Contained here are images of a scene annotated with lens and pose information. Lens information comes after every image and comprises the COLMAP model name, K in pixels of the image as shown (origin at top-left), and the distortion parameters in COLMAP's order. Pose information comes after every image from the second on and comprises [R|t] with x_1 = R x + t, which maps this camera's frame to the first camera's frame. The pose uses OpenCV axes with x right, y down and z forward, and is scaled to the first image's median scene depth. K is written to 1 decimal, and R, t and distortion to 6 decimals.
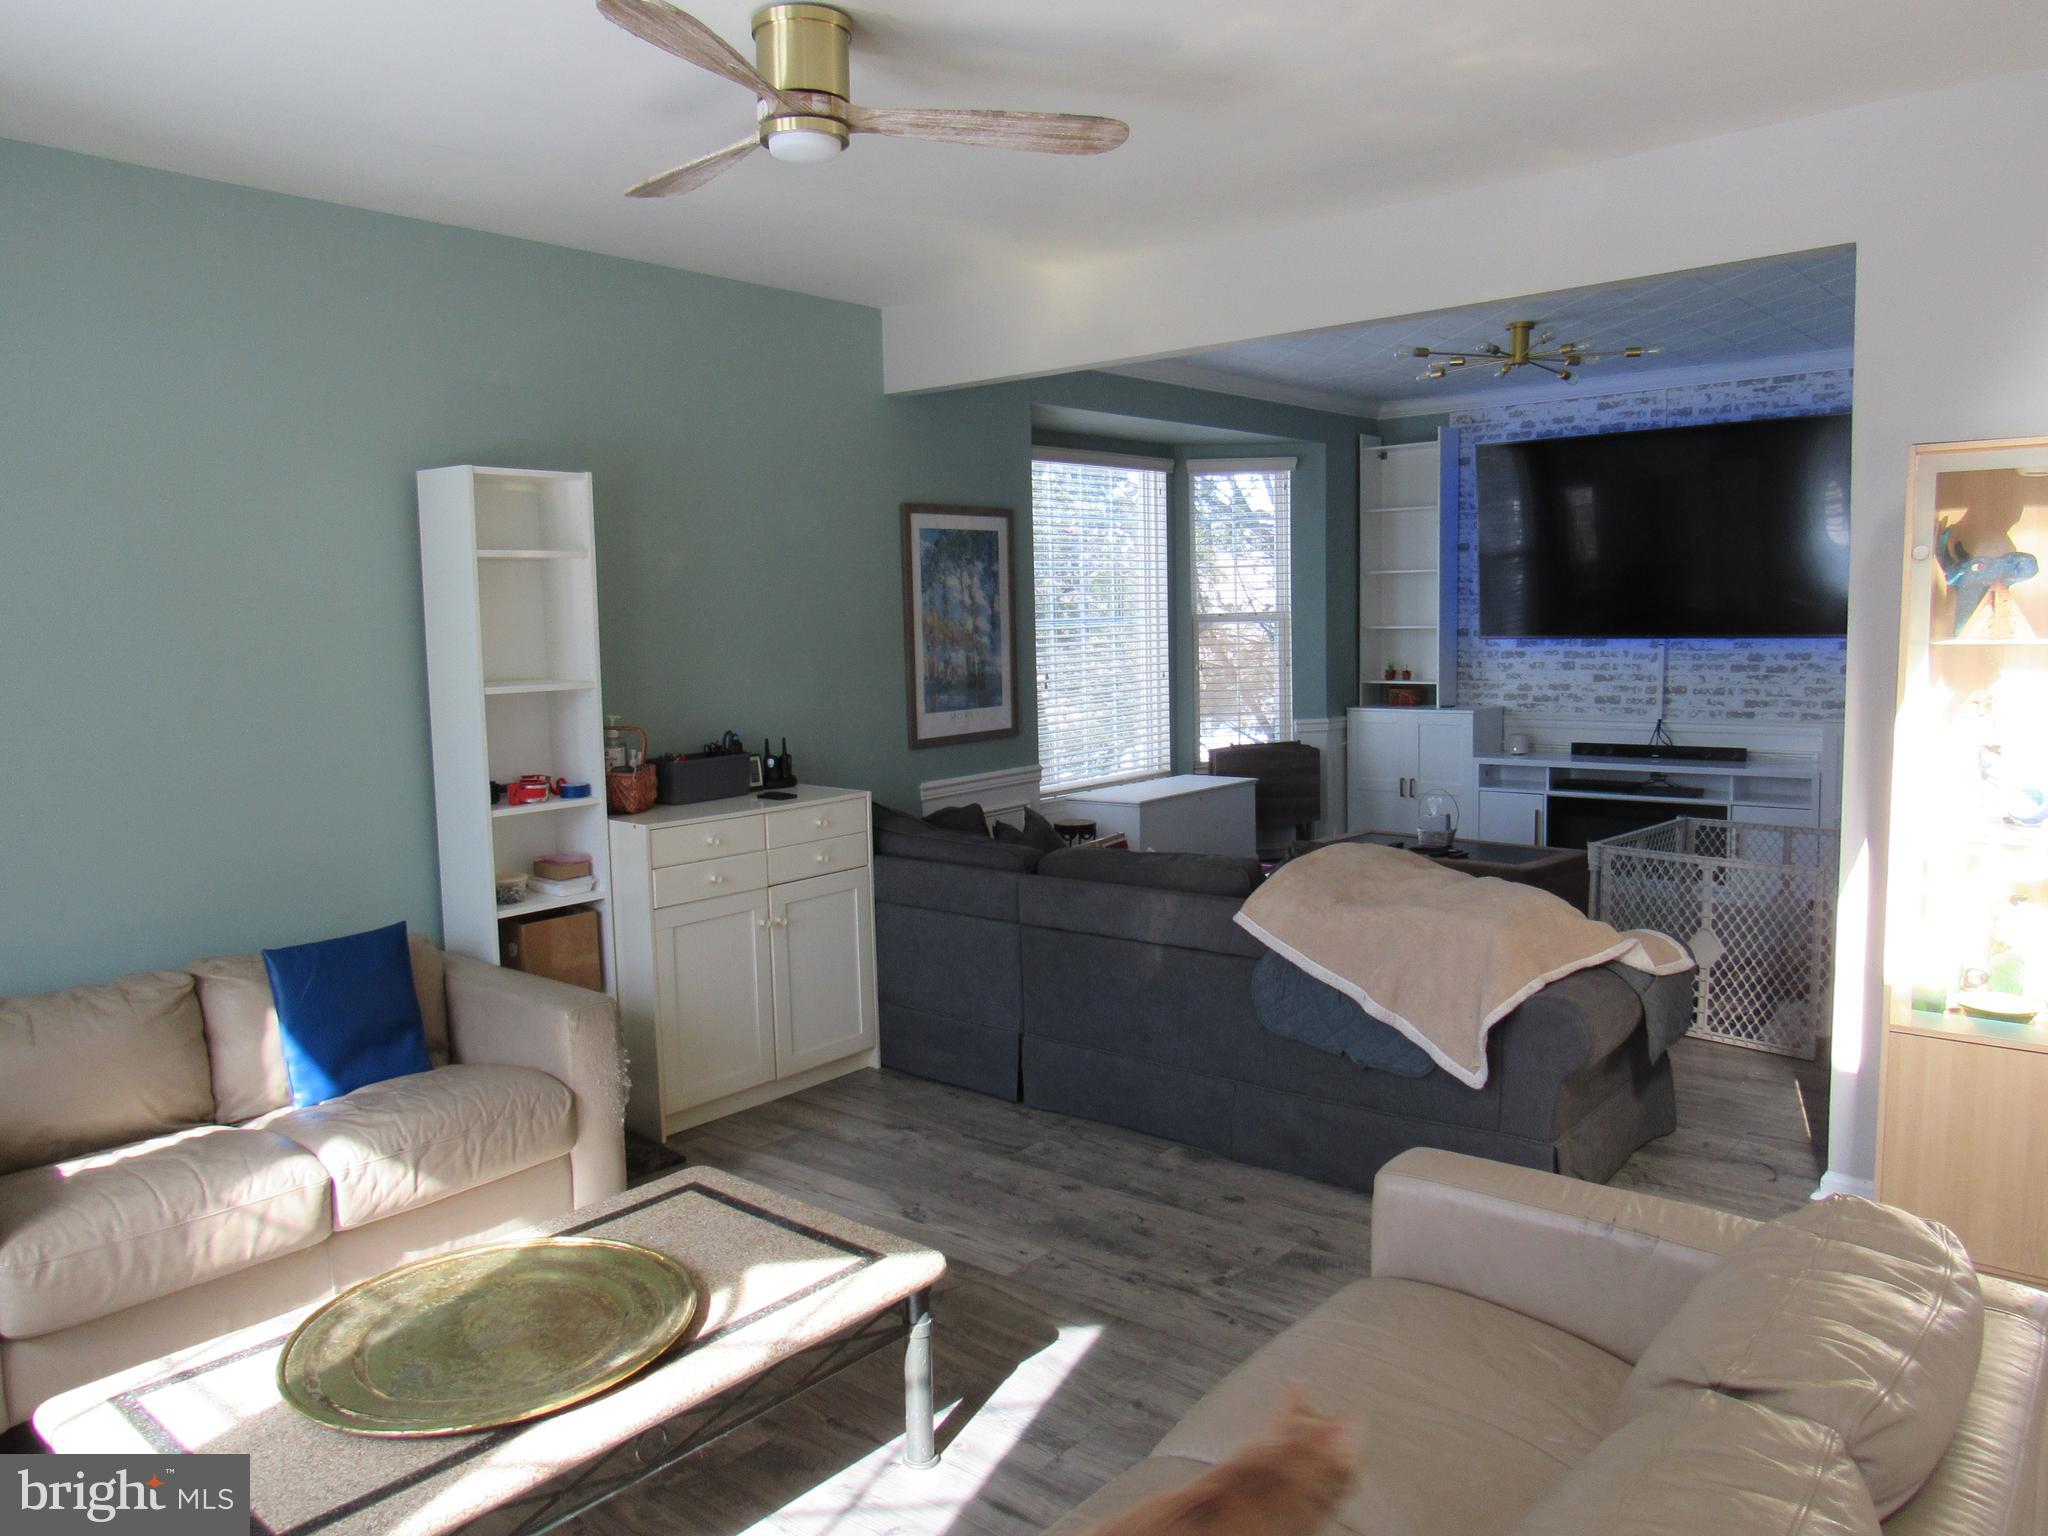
lens RADIAL K [[1460.4, 0, 1007.1], [0, 1460.4, 769.0], [0, 0, 1]] dist [-0.028387, -0.007456]
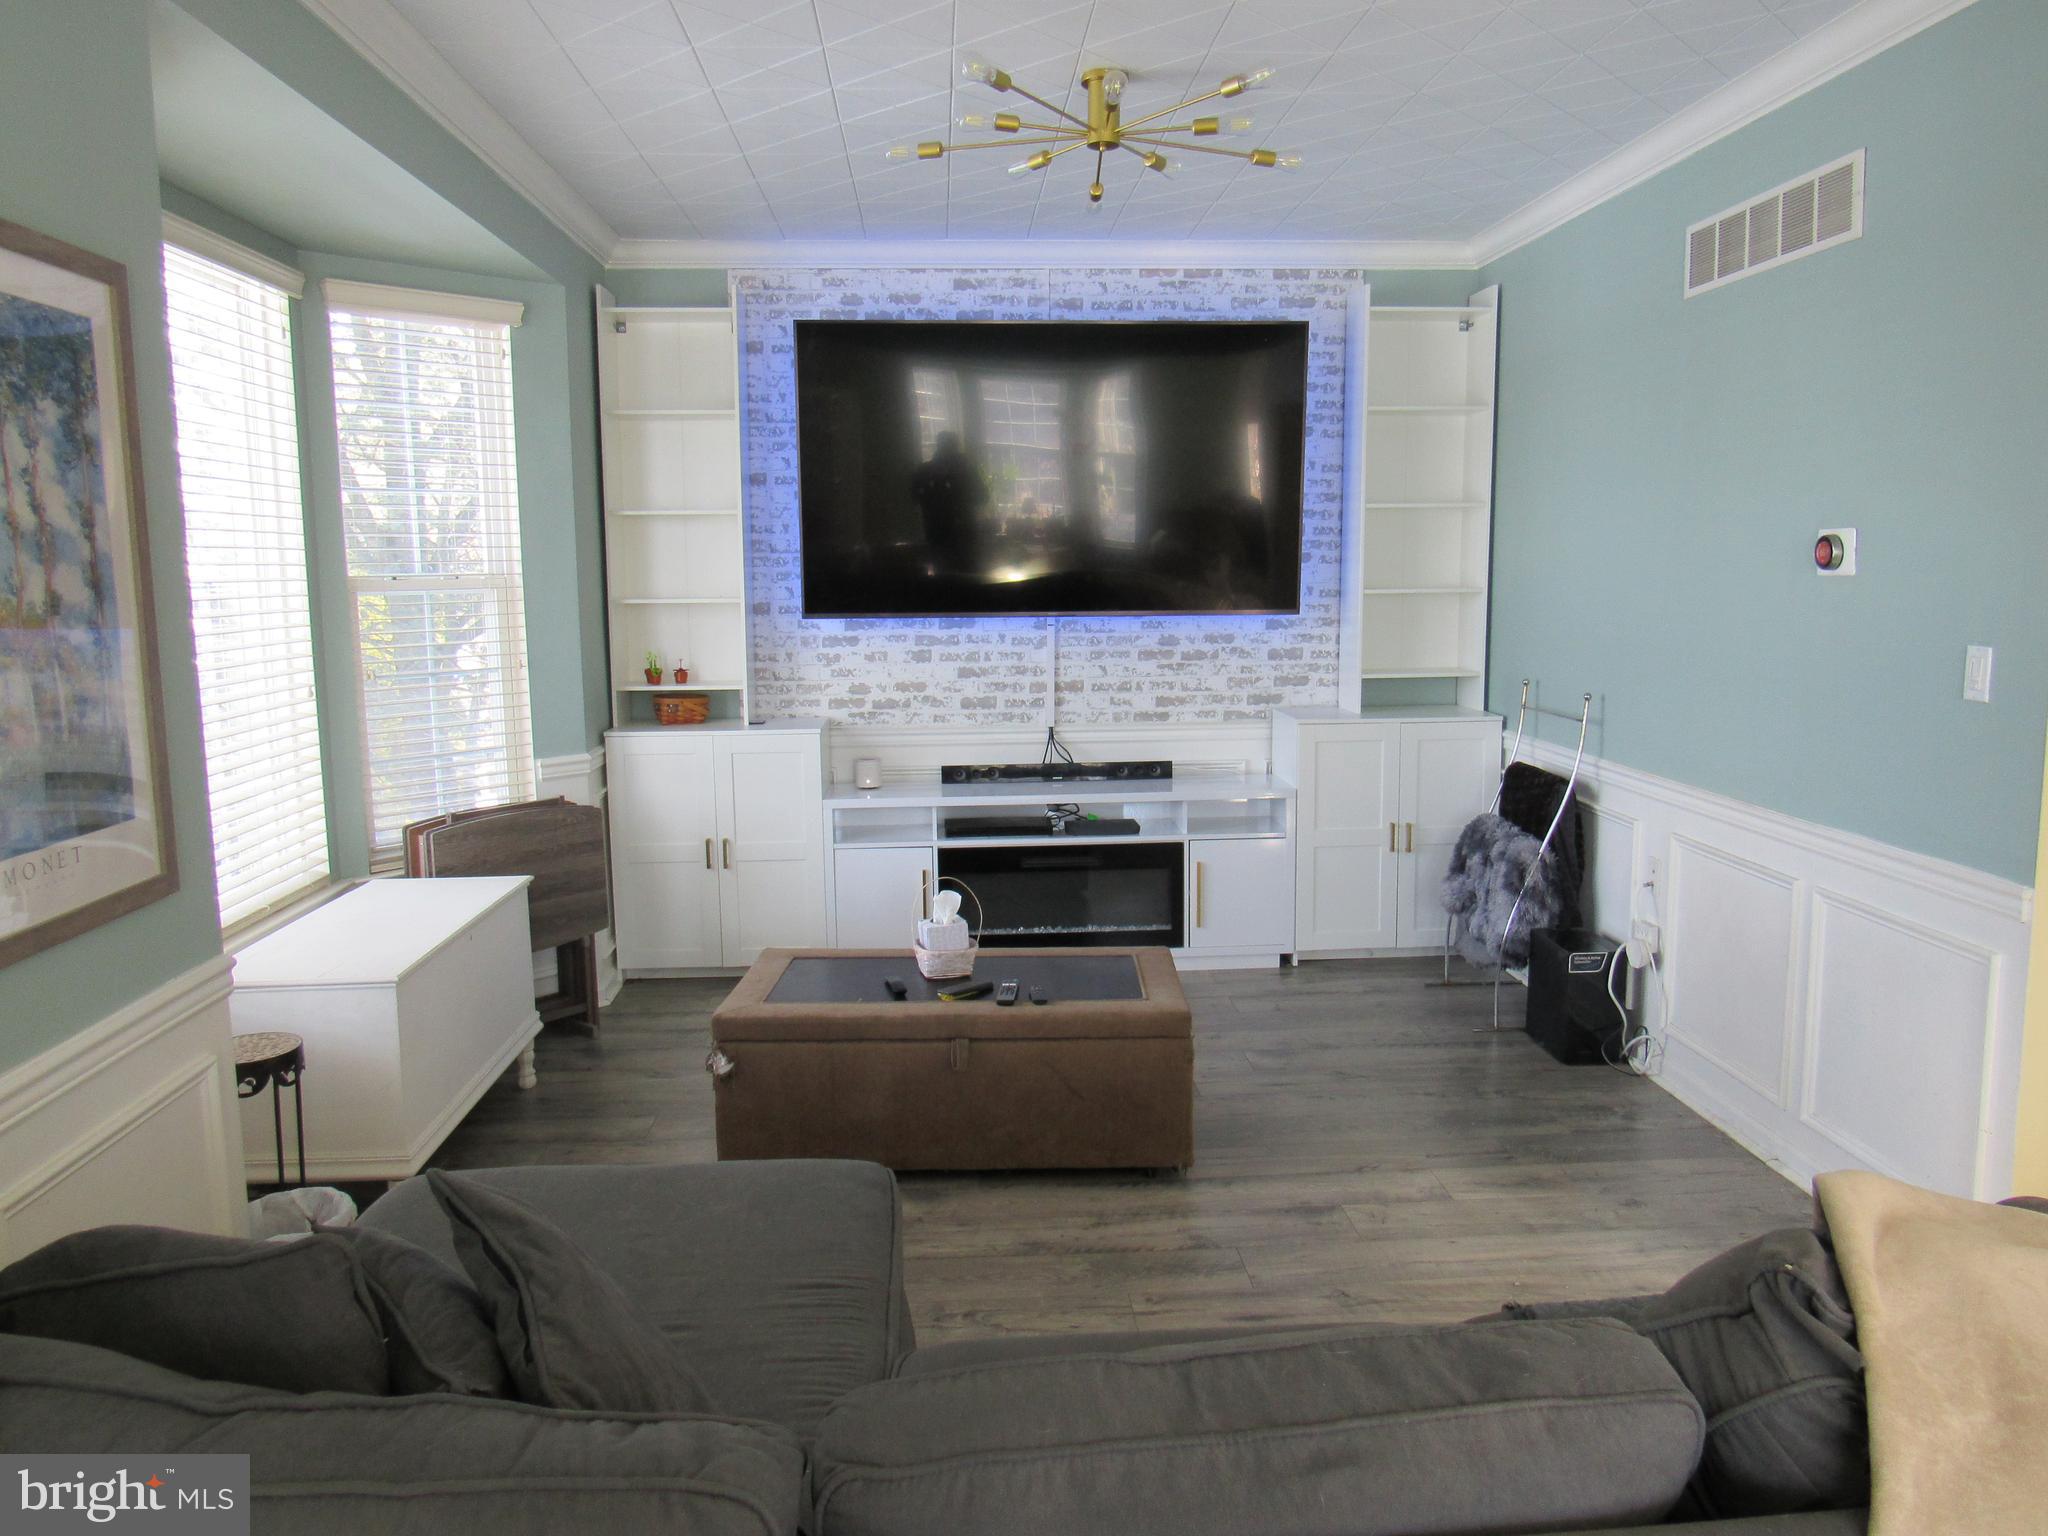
lens RADIAL K [[1468.8, 0, 1017.6], [0, 1468.8, 766.3], [0, 0, 1]] dist [-0.020325, -0.000861]
pose [[0.720986, -0.074367, 0.688948, -0.073180], [0.064979, 0.997099, 0.039629, -0.044562], [-0.689897, 0.016195, 0.723727, 0.471952]]
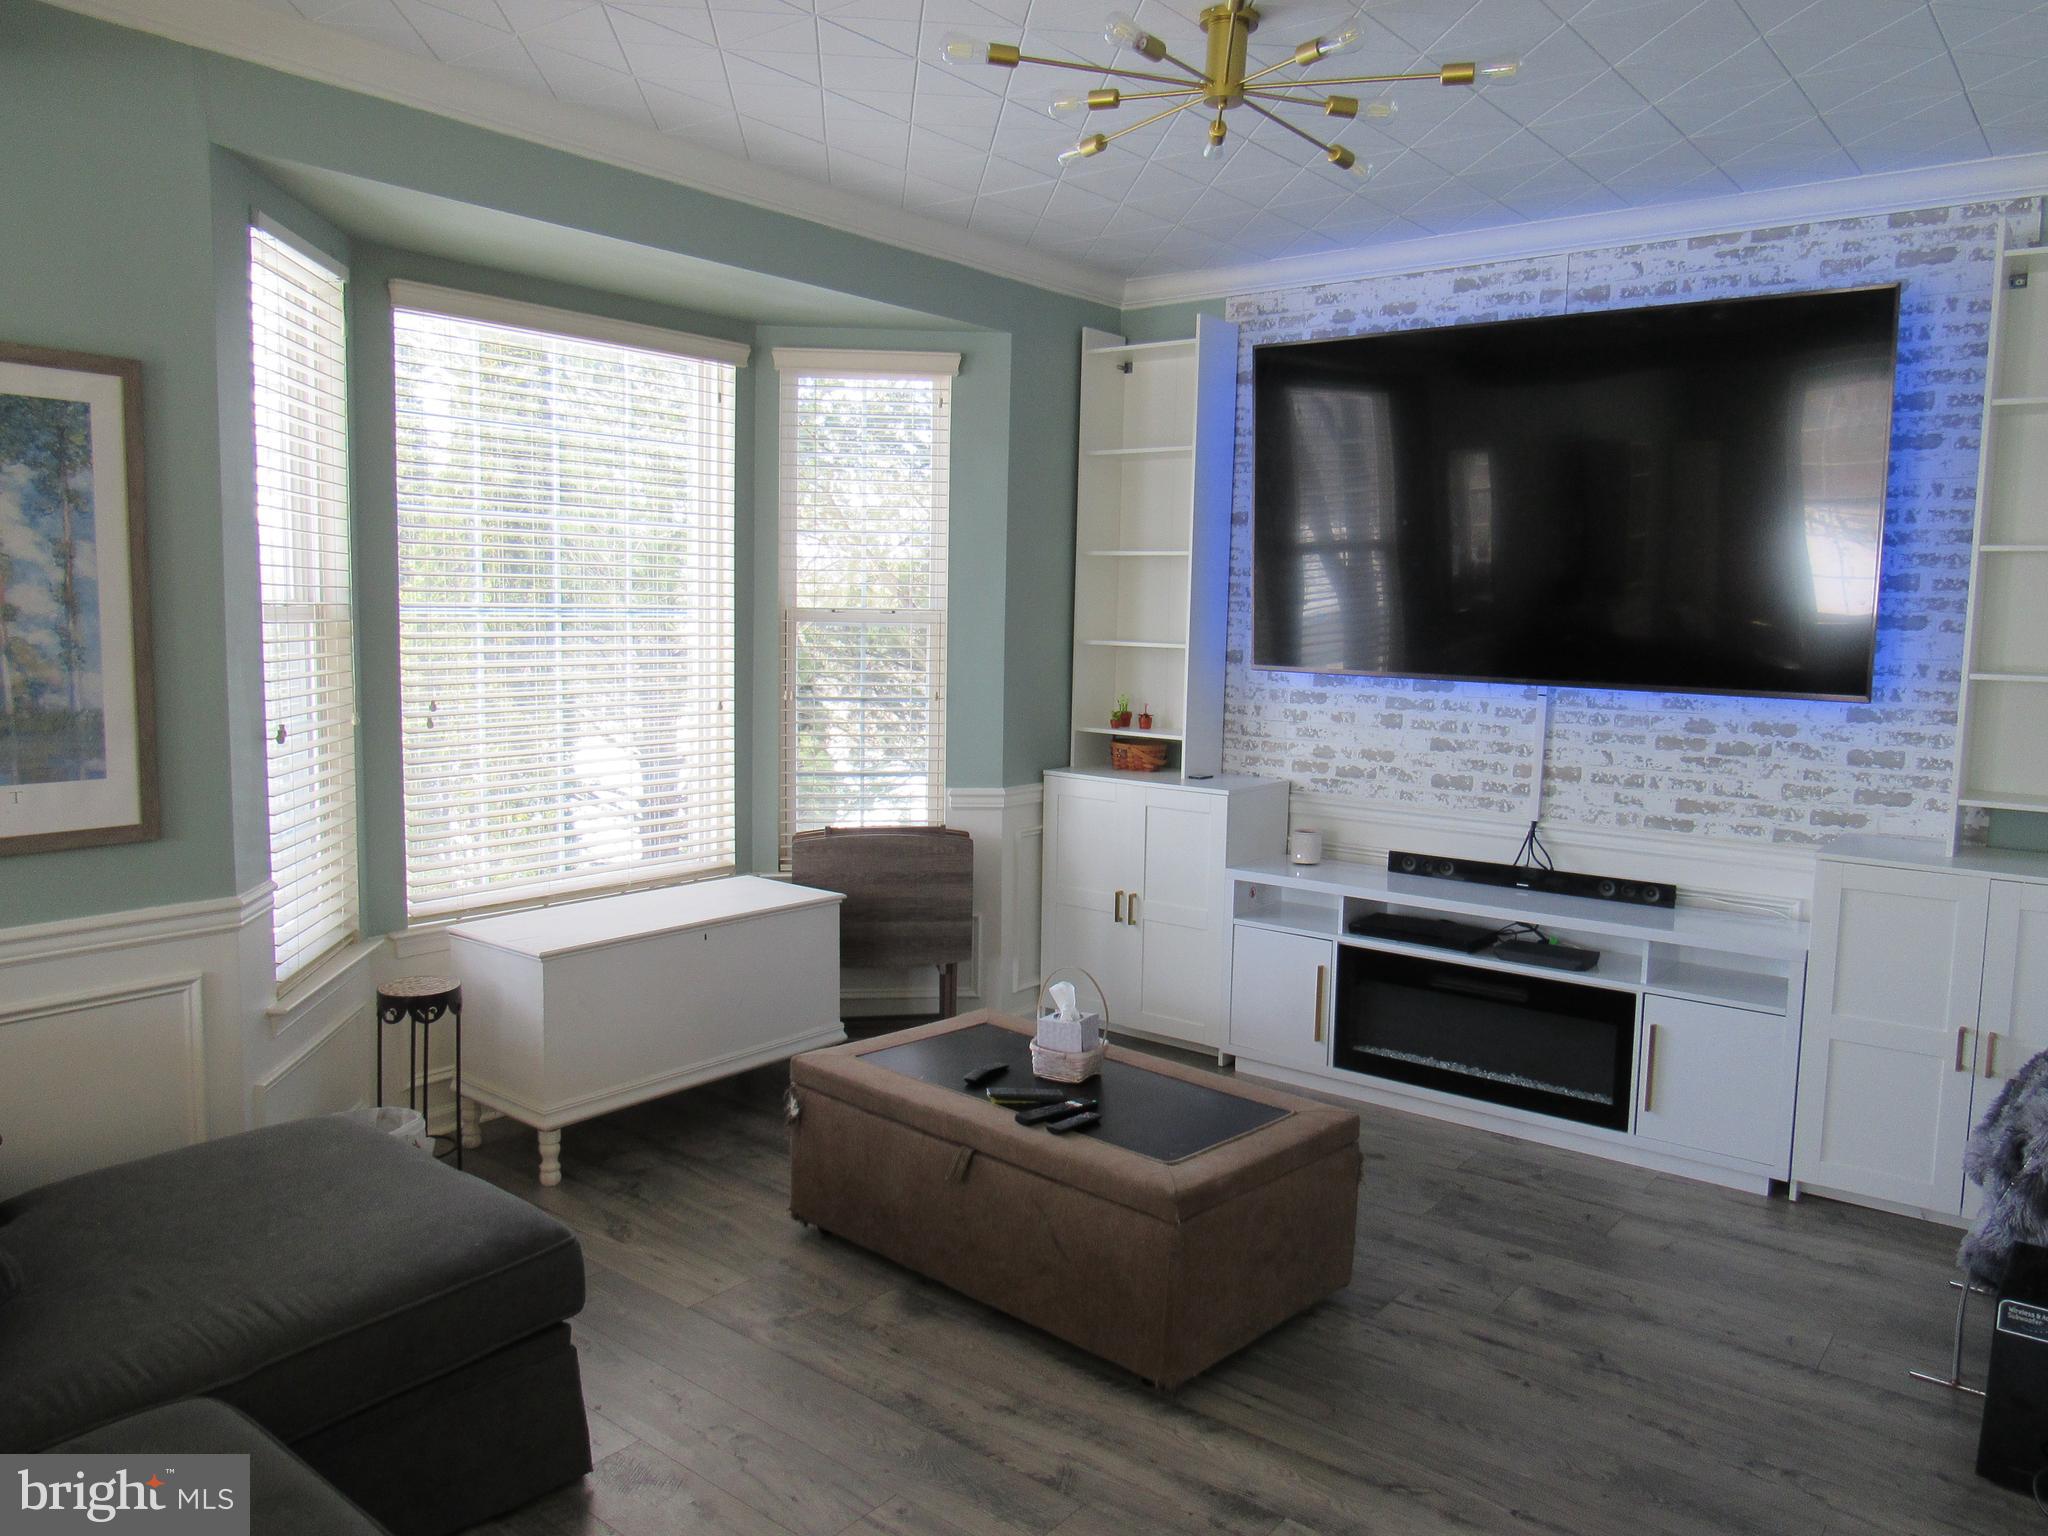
lens RADIAL K [[1448.0, 0, 1024.0], [0, 1448.0, 768.0], [0, 0, 1]] dist [-0.030852, -0.002765]
pose [[0.998250, 0.042805, 0.040809, 0.216798], [-0.042962, 0.999072, 0.002963, -0.048316], [-0.040645, -0.004711, 0.999163, 0.421293]]
